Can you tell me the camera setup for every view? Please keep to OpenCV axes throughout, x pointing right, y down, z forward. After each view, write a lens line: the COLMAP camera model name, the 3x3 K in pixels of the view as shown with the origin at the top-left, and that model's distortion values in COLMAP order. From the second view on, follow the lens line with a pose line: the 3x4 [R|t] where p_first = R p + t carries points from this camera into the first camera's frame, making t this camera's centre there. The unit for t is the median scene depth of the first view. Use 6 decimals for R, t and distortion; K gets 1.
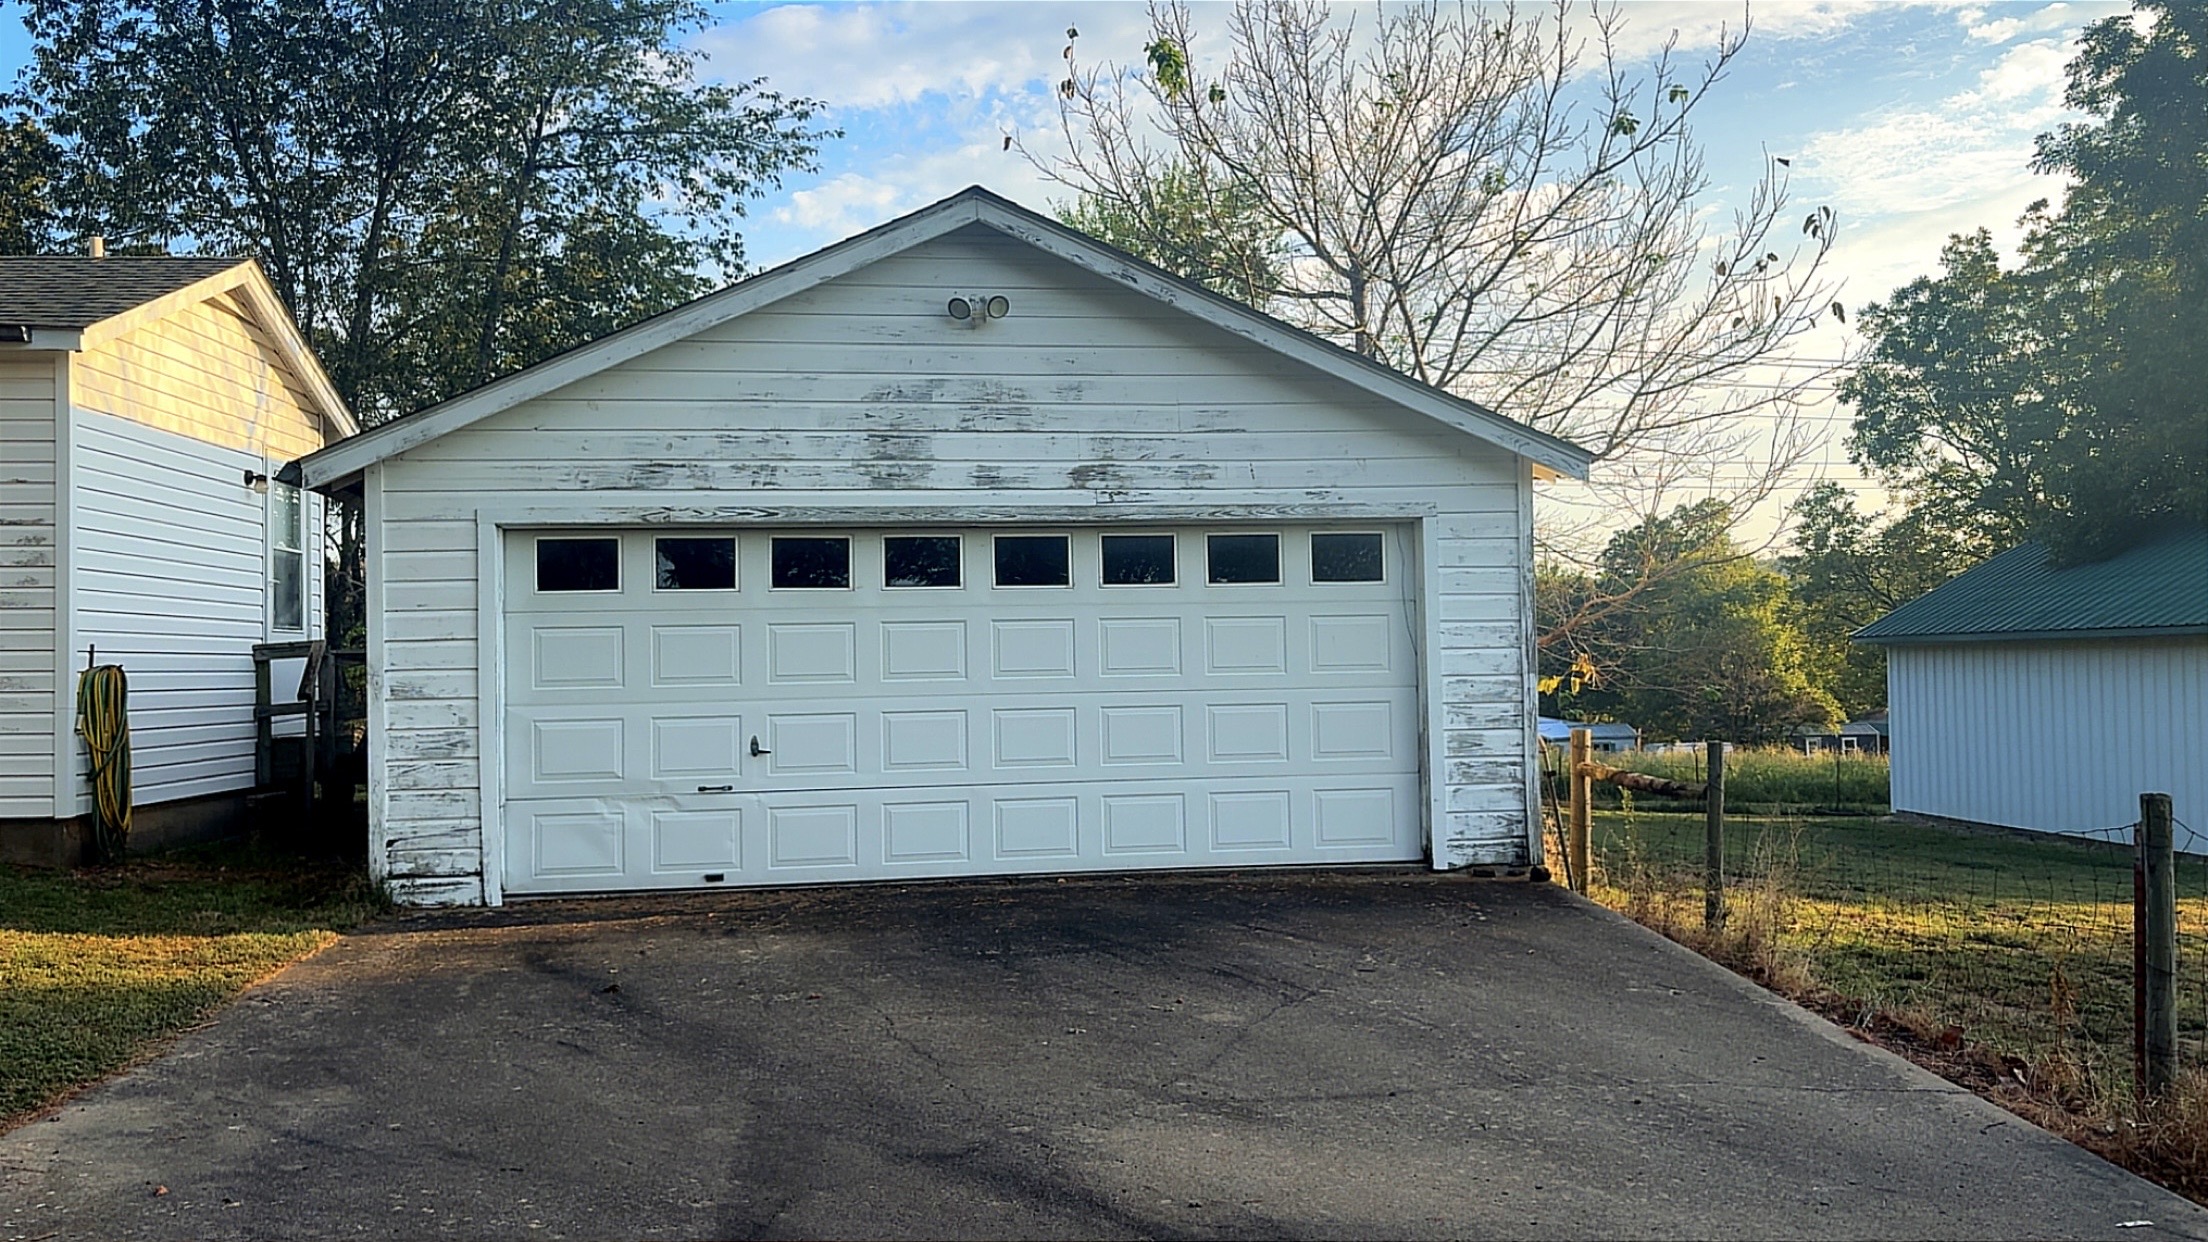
lens RADIAL K [[1874.5, 0, 1108.6], [0, 1874.5, 620.0], [0, 0, 1]] dist [0.077811, 0.021885]
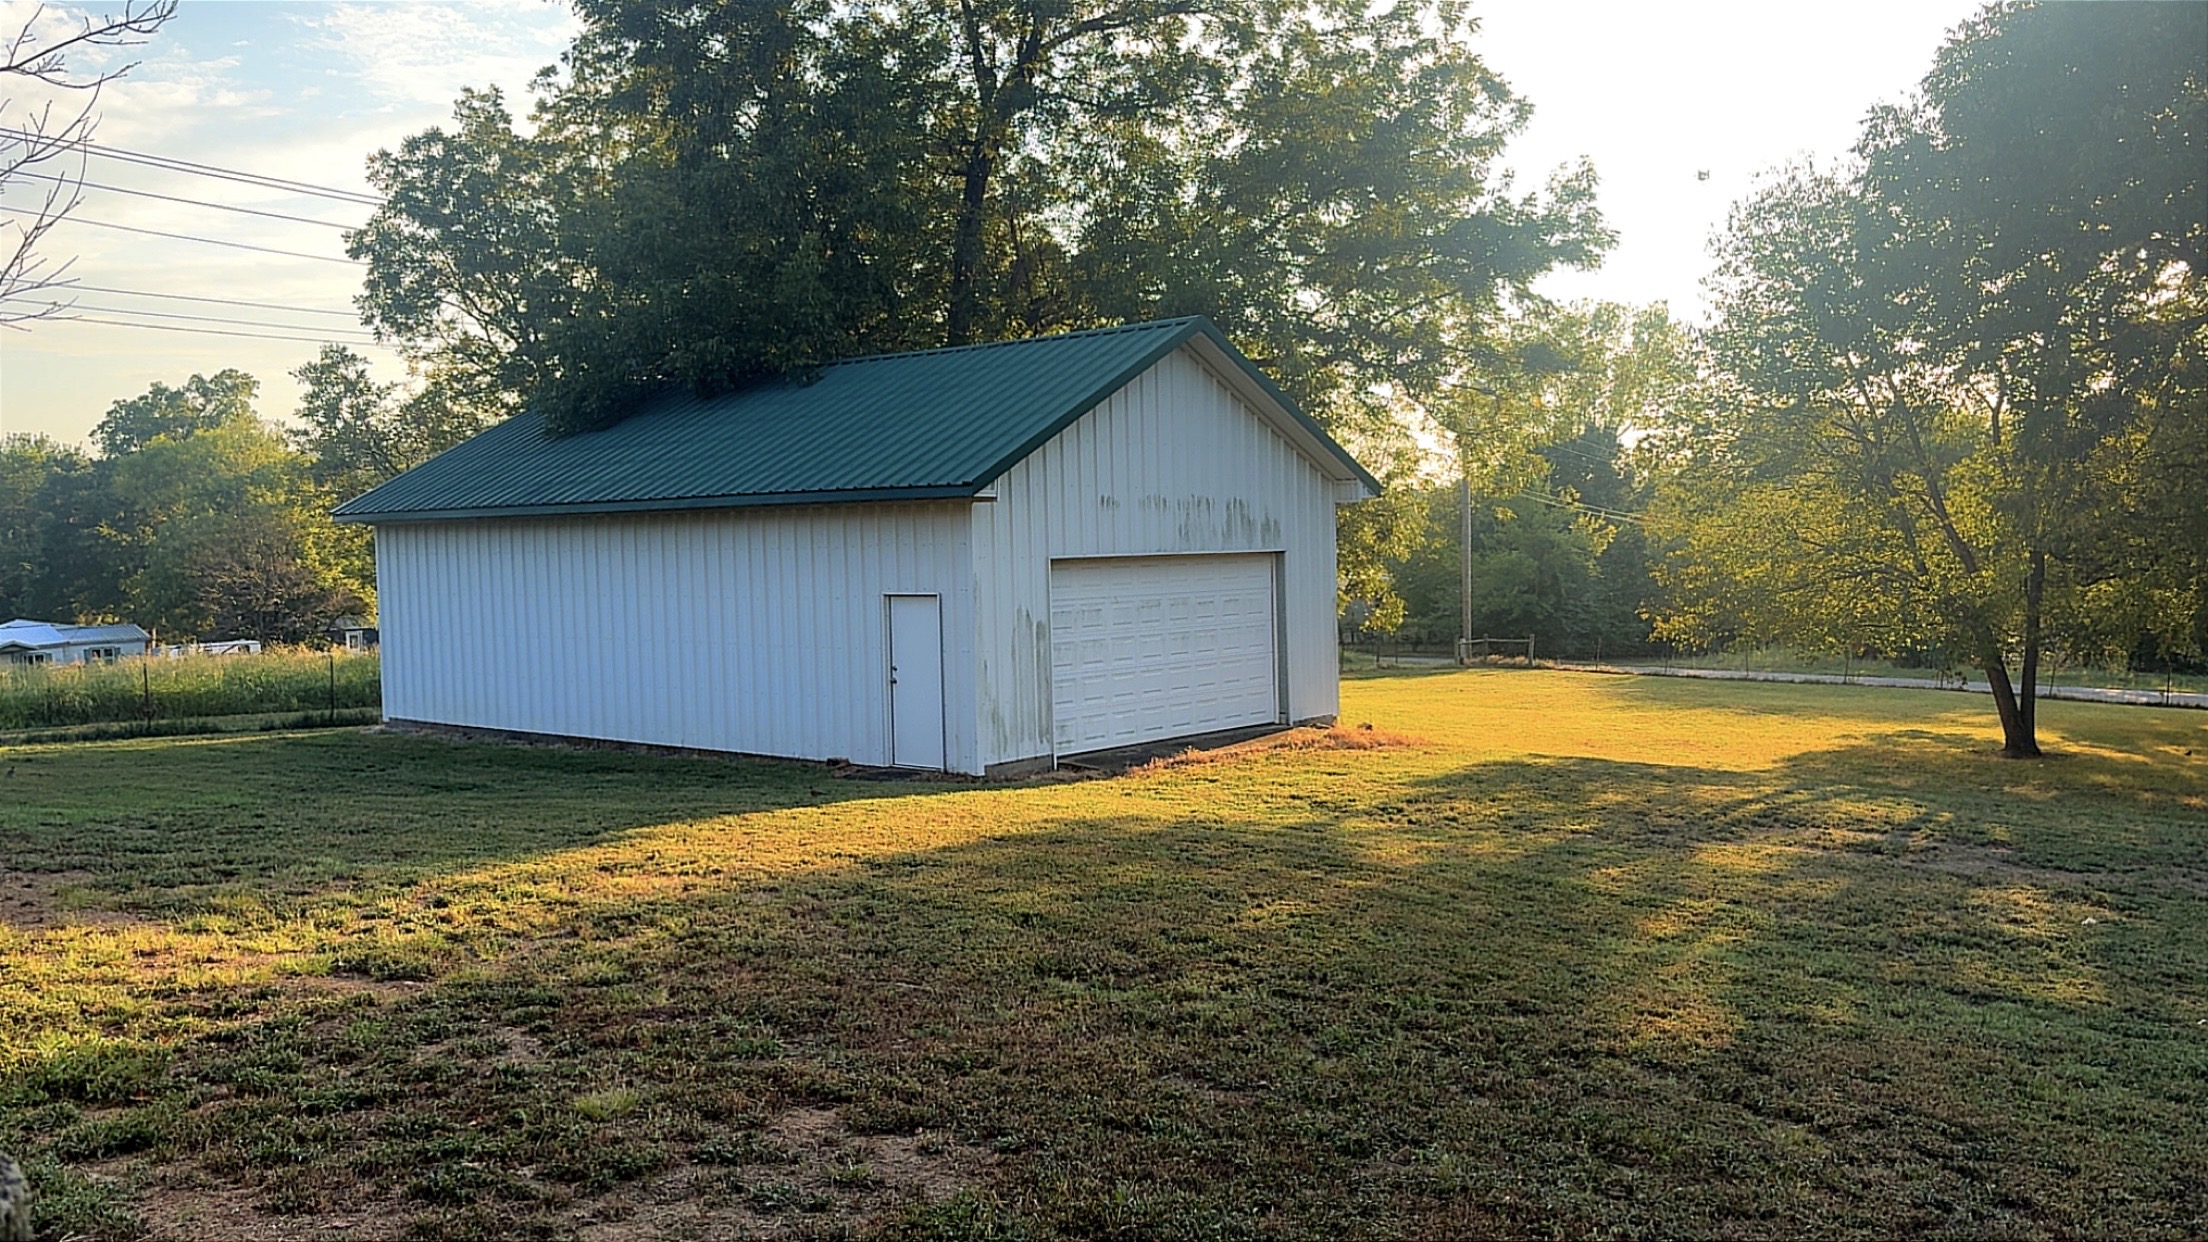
lens RADIAL K [[1874.5, 0, 1104.3], [0, 1874.5, 613.6], [0, 0, 1]] dist [0.077811, 0.021885]
pose [[0.750092, -0.030845, 0.660614, 0.055995], [-0.004616, 0.998643, 0.051869, 0.004481], [-0.661318, -0.041956, 0.748932, 0.090891]]
